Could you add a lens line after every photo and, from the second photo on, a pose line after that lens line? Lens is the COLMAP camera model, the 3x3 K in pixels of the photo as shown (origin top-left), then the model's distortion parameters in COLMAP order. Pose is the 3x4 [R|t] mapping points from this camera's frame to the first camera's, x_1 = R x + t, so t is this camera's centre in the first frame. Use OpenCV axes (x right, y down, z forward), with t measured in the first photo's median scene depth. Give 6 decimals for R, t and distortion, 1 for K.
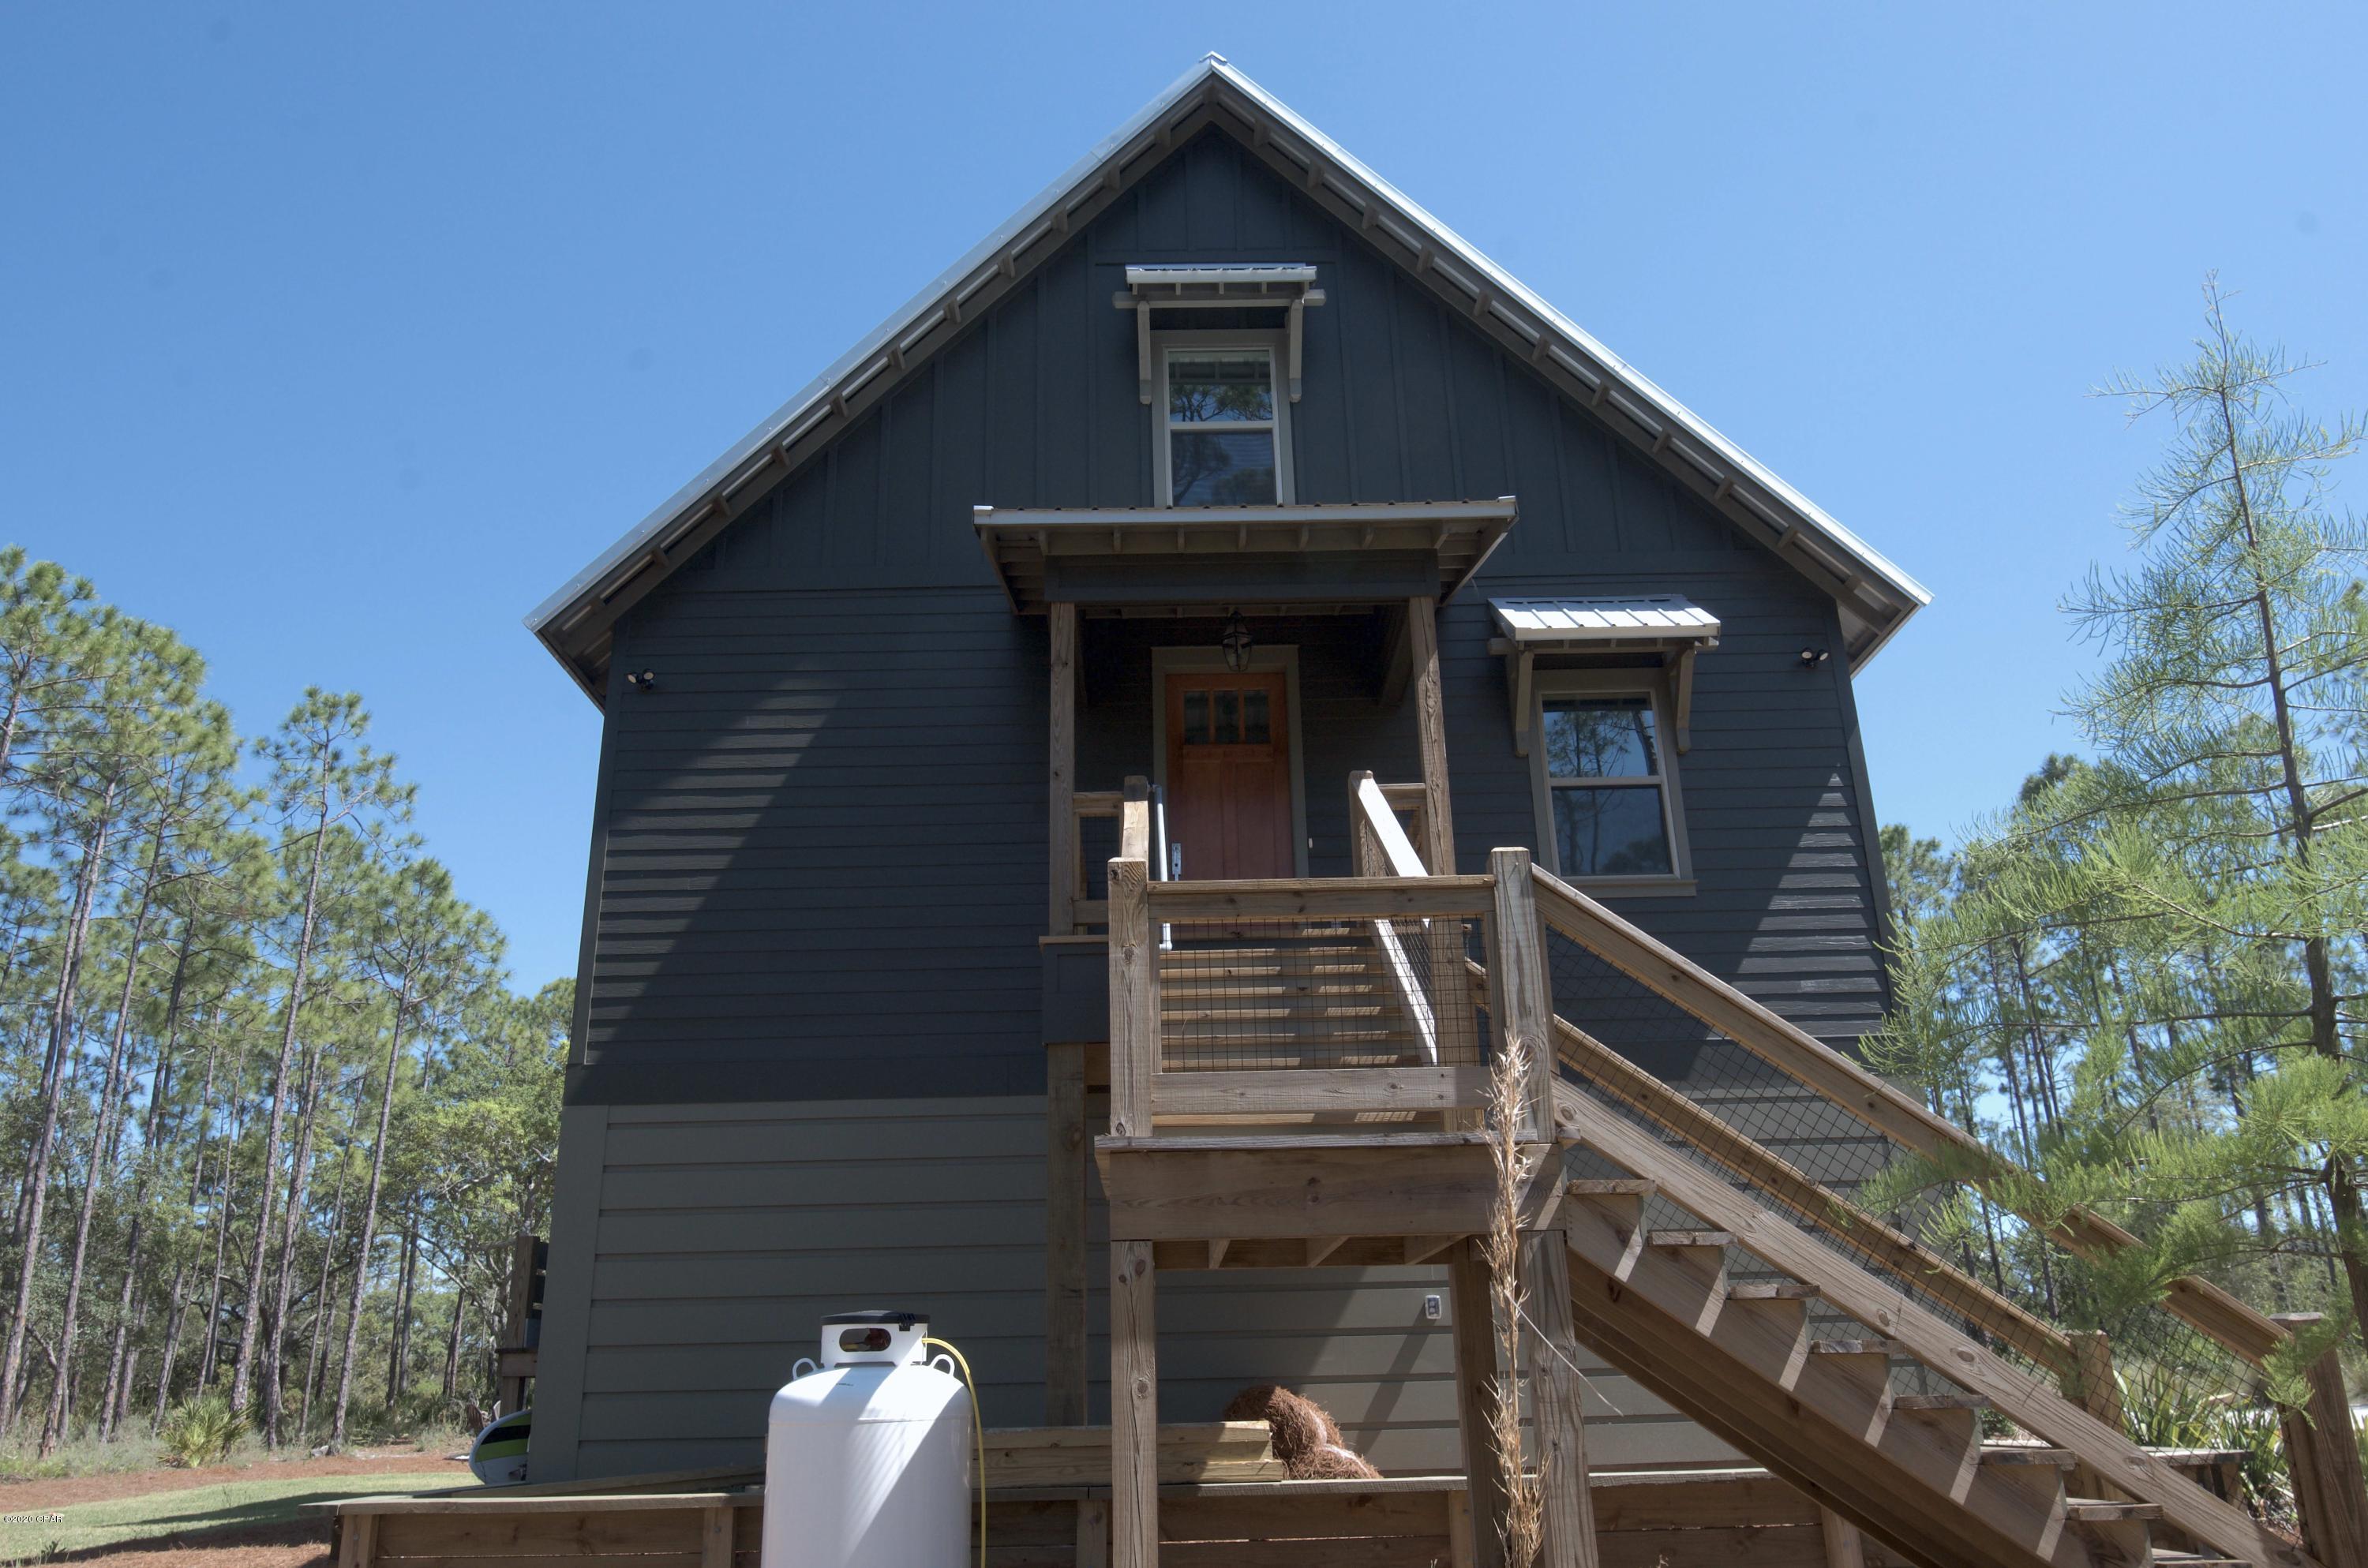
lens RADIAL K [[1673.6, 0, 1184.0], [0, 1673.6, 784.0], [0, 0, 1]] dist [0.020211, -0.064866]
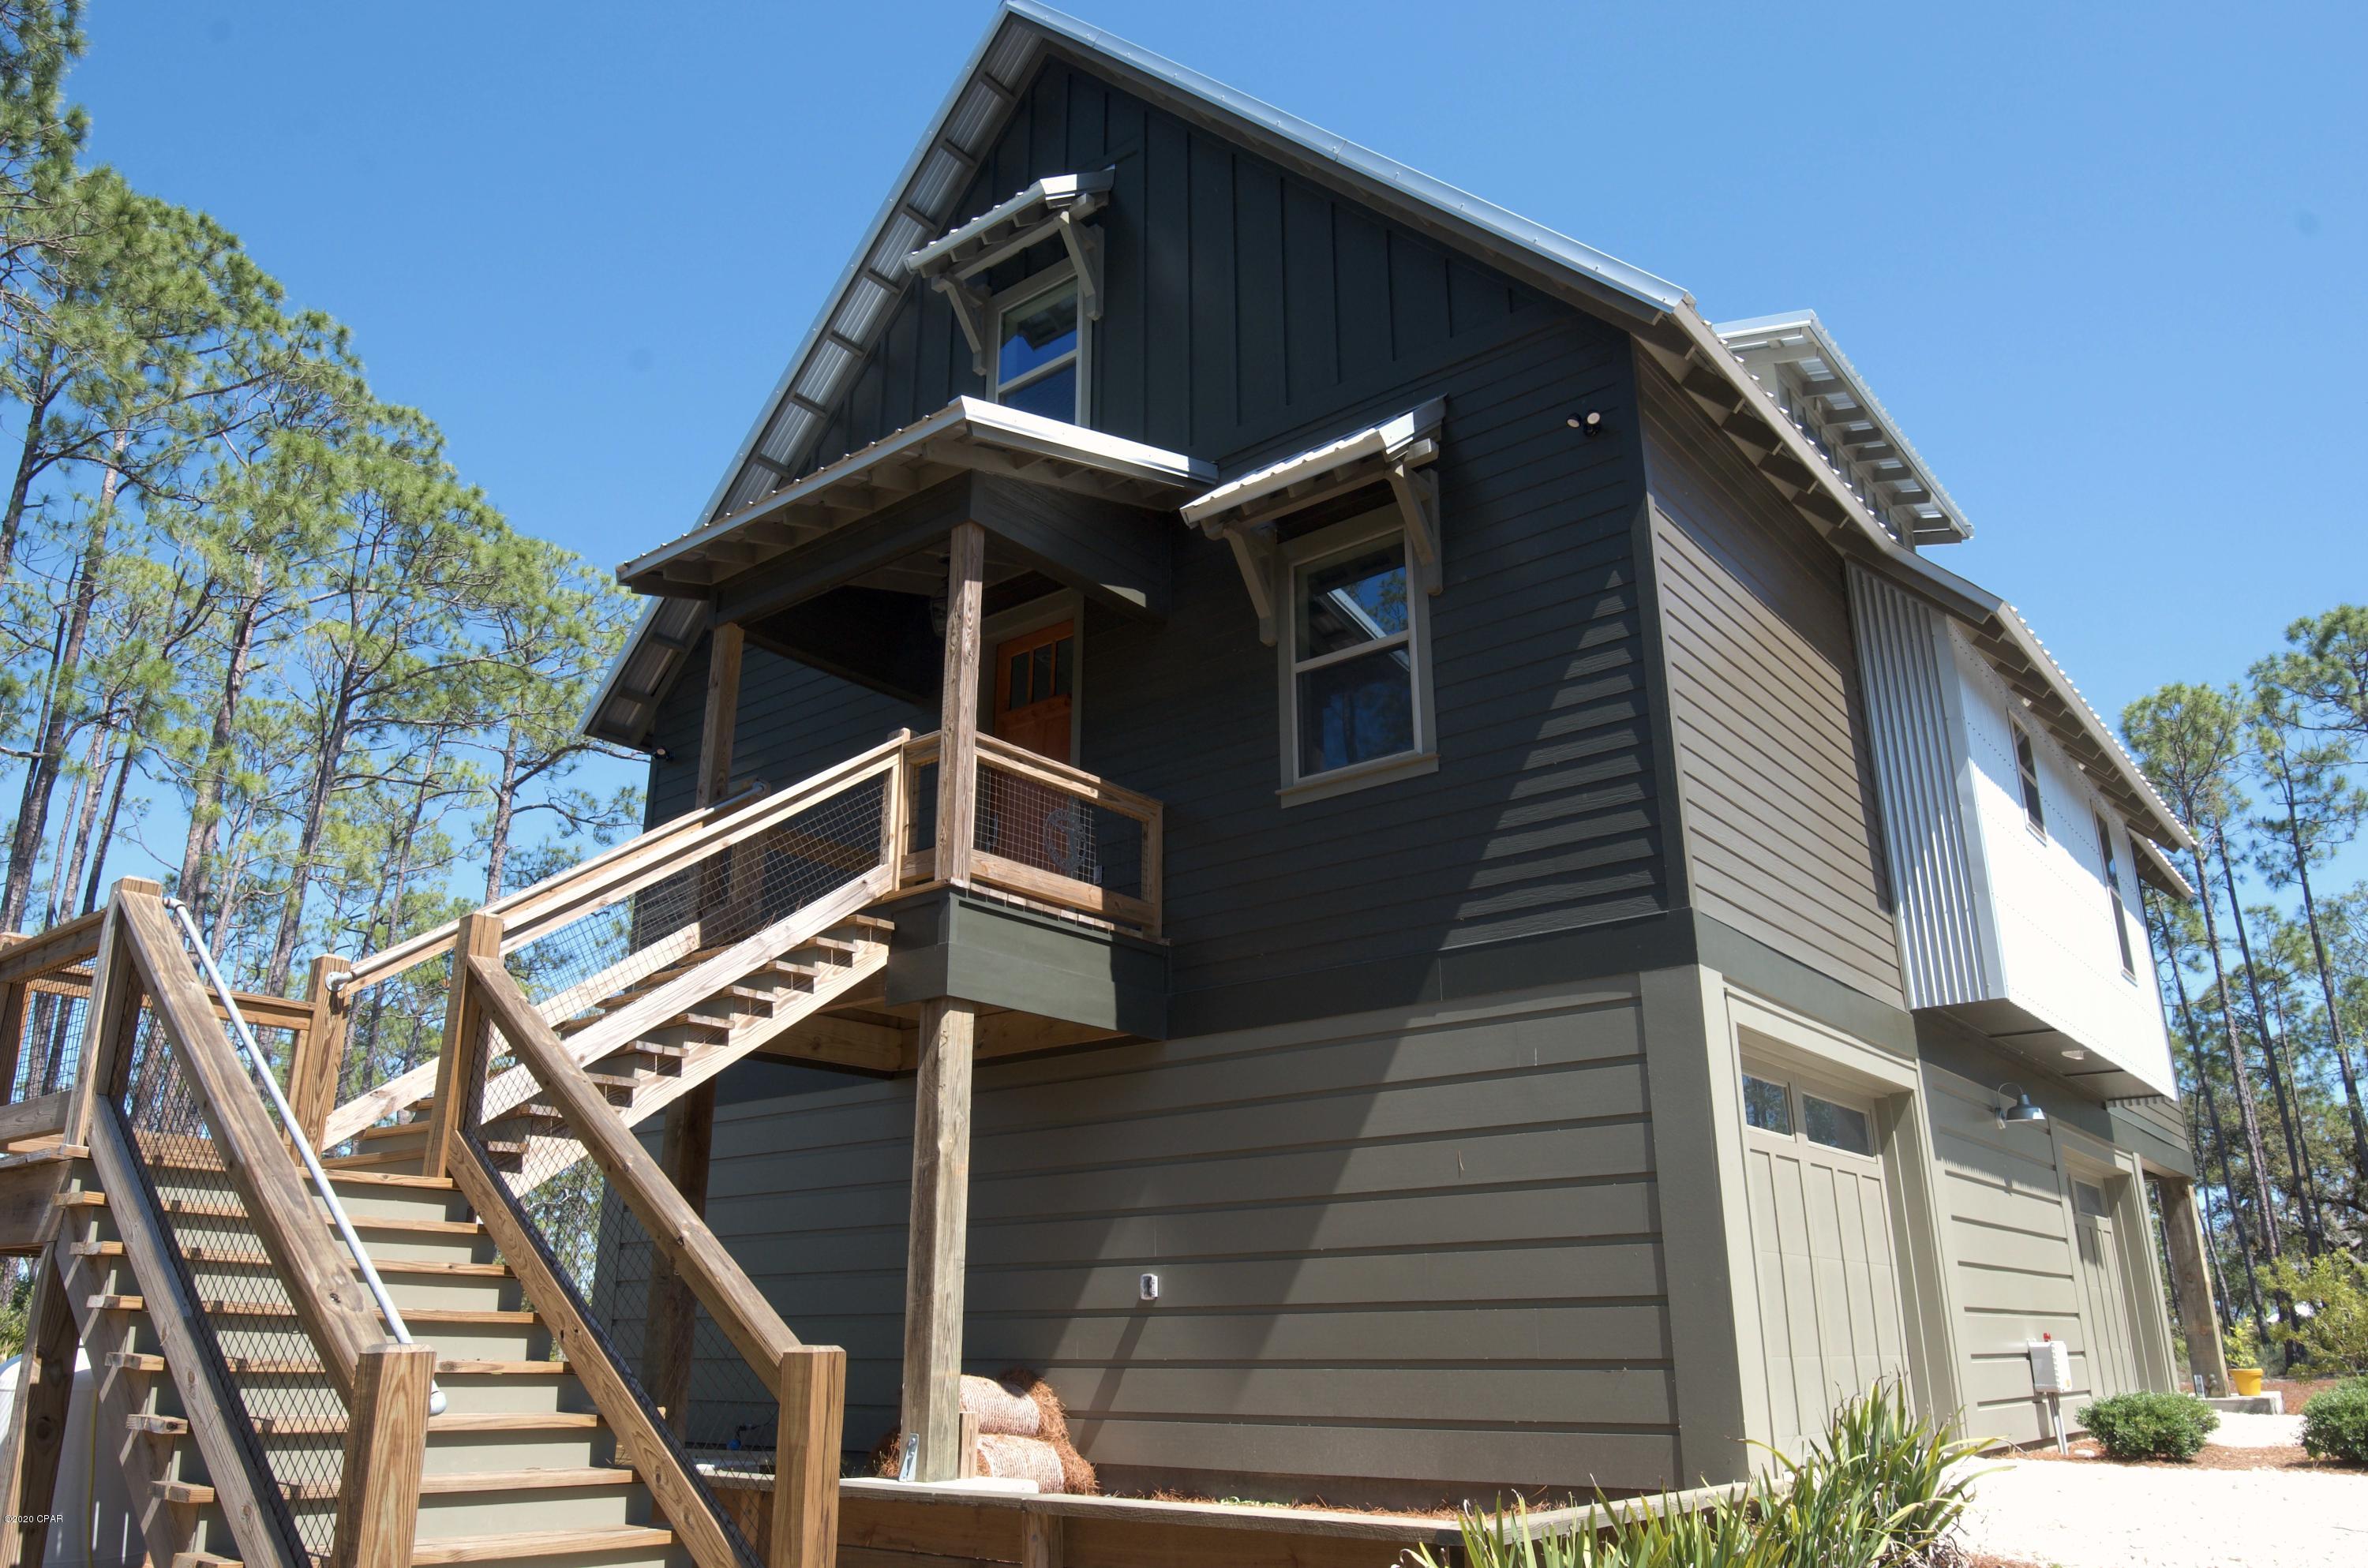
lens RADIAL K [[1673.6, 0, 1184.0], [0, 1673.6, 784.0], [0, 0, 1]] dist [0.020211, -0.064866]
pose [[0.776144, -0.183558, -0.603246, 0.750461], [0.202126, 0.978633, -0.037725, 0.085051], [0.597281, -0.092652, 0.796662, 0.317107]]
